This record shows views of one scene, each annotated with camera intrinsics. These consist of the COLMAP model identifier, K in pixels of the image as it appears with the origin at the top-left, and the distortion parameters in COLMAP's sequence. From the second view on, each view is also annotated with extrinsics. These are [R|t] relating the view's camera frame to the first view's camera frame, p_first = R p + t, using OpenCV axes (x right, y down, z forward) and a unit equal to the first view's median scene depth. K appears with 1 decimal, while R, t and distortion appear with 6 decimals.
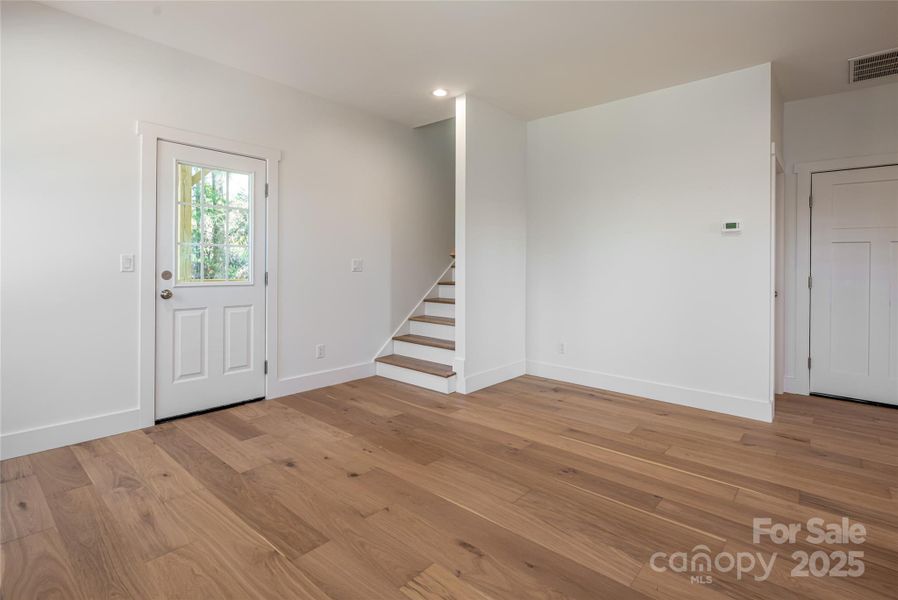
lens RADIAL K [[440.9, 0, 445.2], [0, 440.9, 267.8], [0, 0, 1]] dist [0.001545, 0.000291]
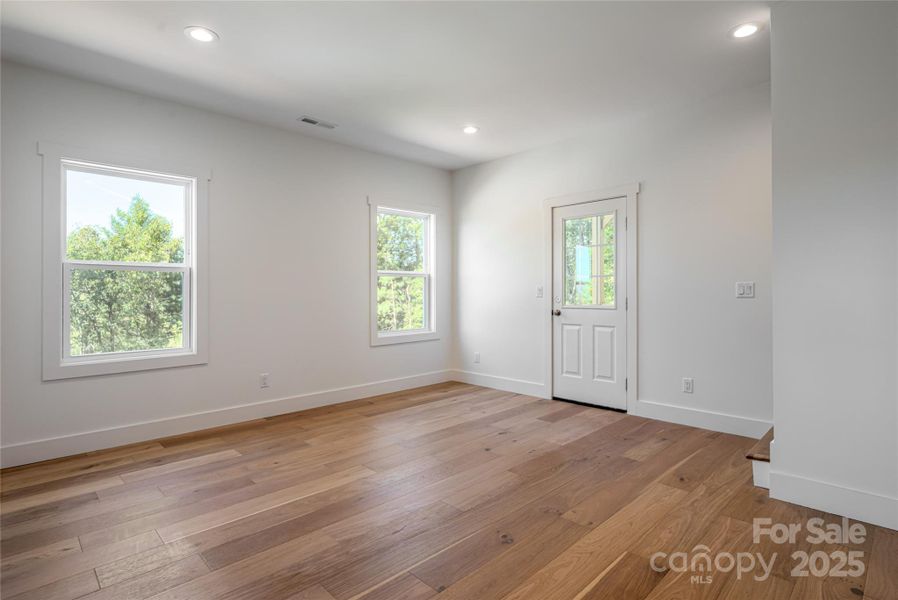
lens RADIAL K [[454.8, 0, 449.0], [0, 454.8, 300.0], [0, 0, 1]] dist [0.003328, 0.000663]
pose [[-0.074132, 0.007018, -0.997224, 0.890699], [0.003286, 0.999972, 0.006793, 0.007021], [0.997243, -0.002774, -0.074153, 0.753649]]
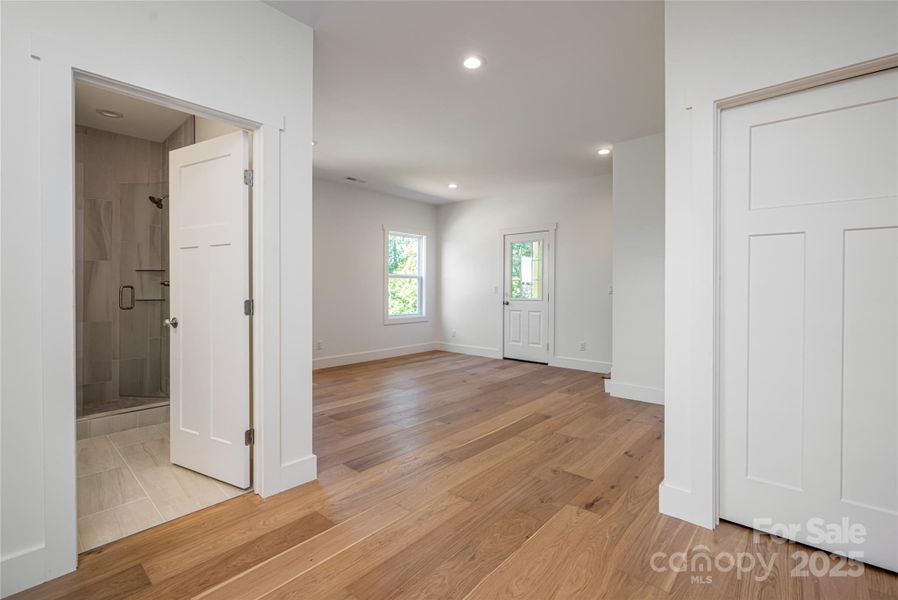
lens RADIAL K [[399.6, 0, 449.0], [0, 399.6, 300.0], [0, 0, 1]] dist [0.000610, 0.000180]
pose [[0.001360, 0.016571, -0.999862, 1.416739], [-0.005728, 0.999846, 0.016563, 0.012861], [0.999983, 0.005704, 0.001455, 0.699376]]
